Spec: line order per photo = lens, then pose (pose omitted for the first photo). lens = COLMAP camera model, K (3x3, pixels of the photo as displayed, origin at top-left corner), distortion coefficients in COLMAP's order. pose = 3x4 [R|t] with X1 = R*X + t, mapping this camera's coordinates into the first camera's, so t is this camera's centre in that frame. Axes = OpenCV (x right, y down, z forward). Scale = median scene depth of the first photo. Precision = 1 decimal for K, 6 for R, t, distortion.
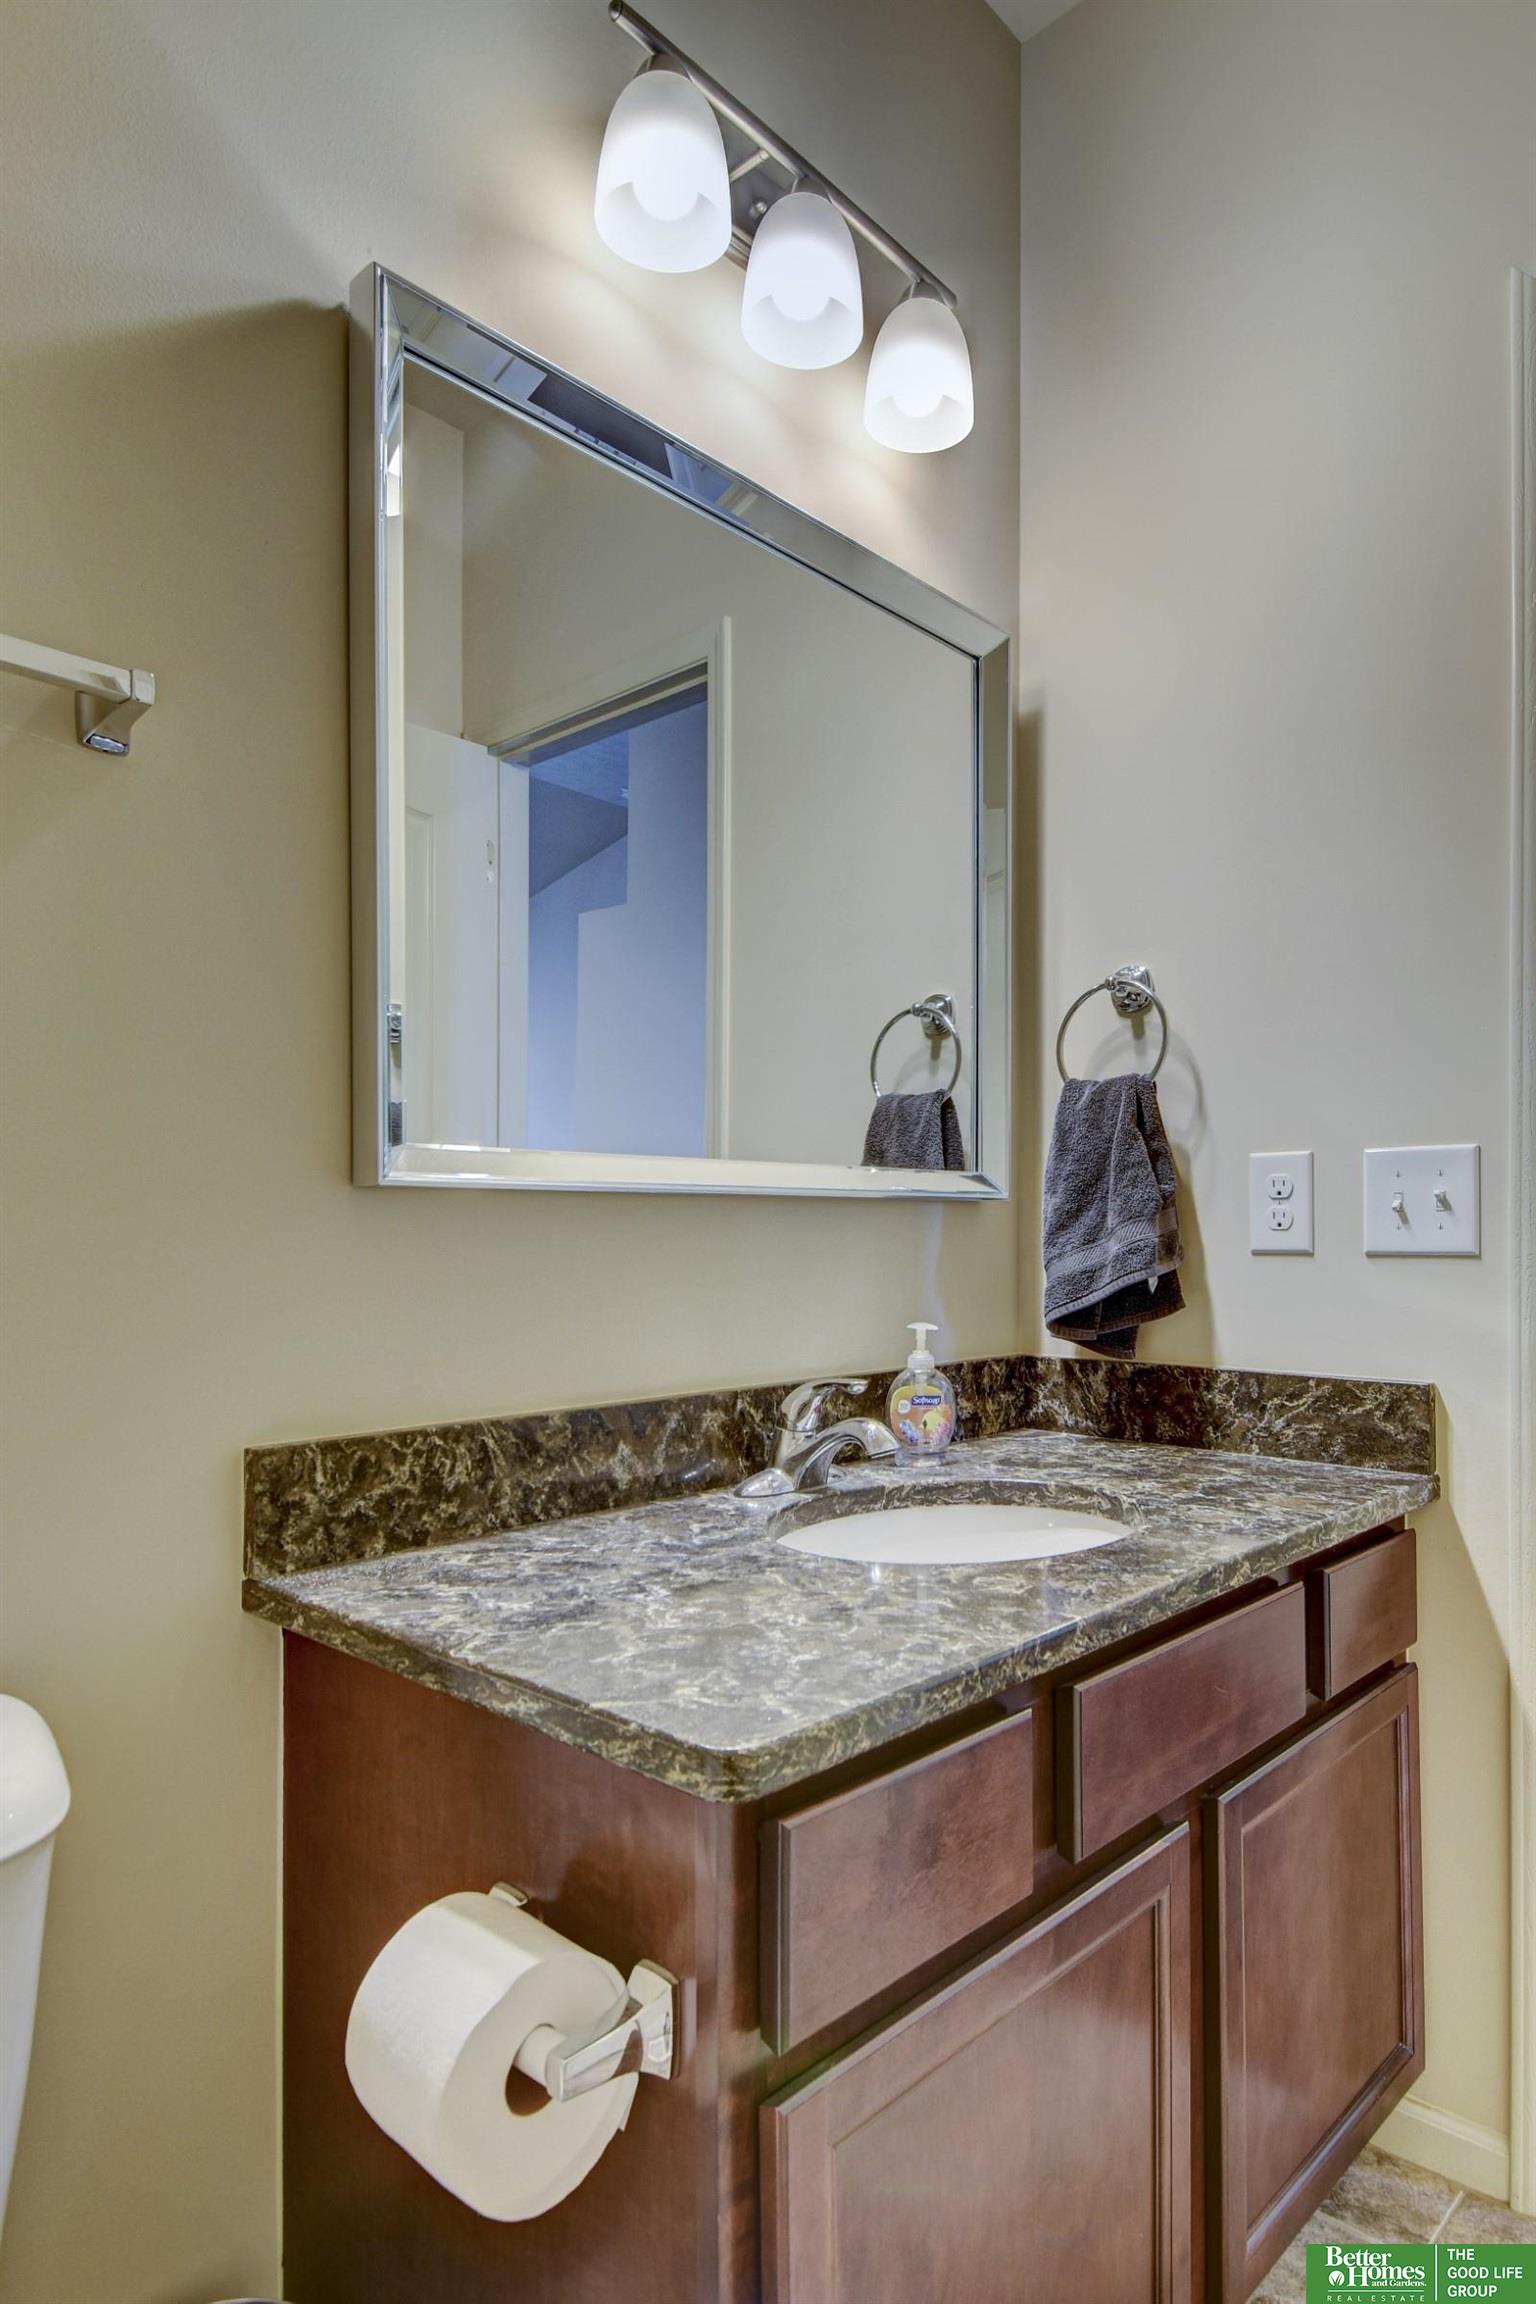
lens RADIAL K [[1371.8, 0, 768.0], [0, 1371.8, 1152.0], [0, 0, 1]] dist [-0.000323, -0.000367]
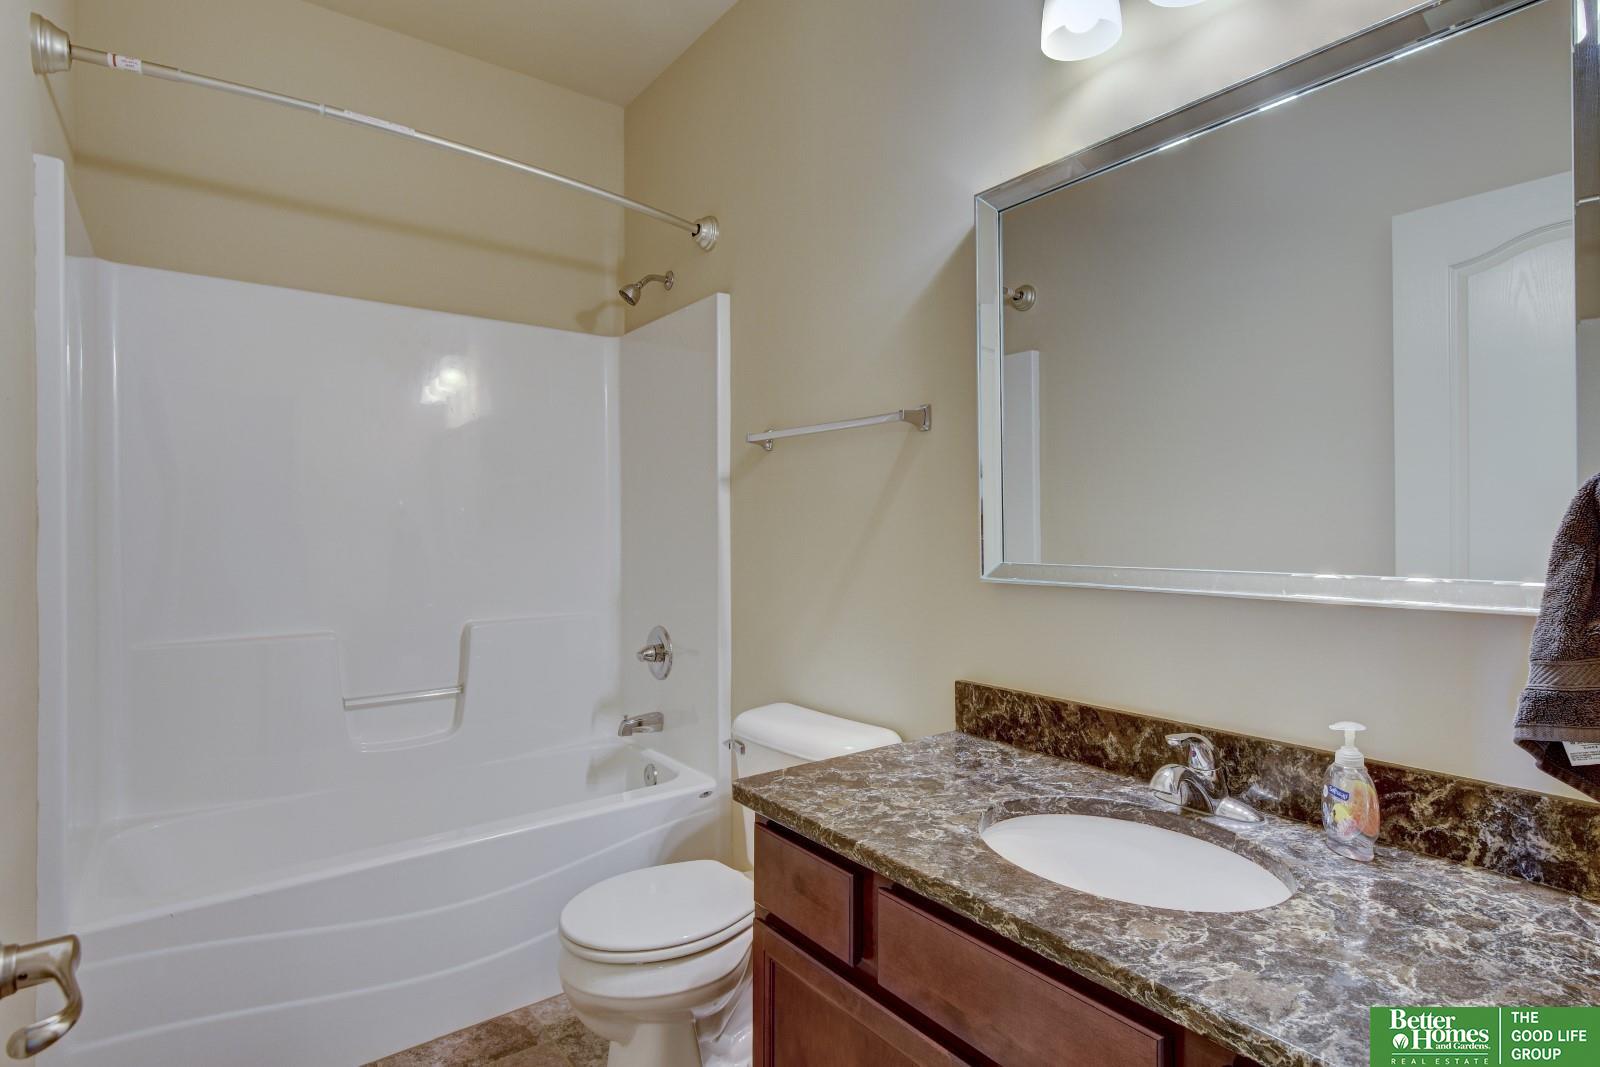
lens RADIAL K [[771.8, 0, 802.4], [0, 771.8, 557.5], [0, 0, 1]] dist [0.000957, -0.000701]
pose [[-0.157860, 0.032788, -0.986917, 1.021421], [0.062466, 0.997778, 0.023157, -0.057641], [0.985484, -0.057994, -0.159558, 0.912021]]
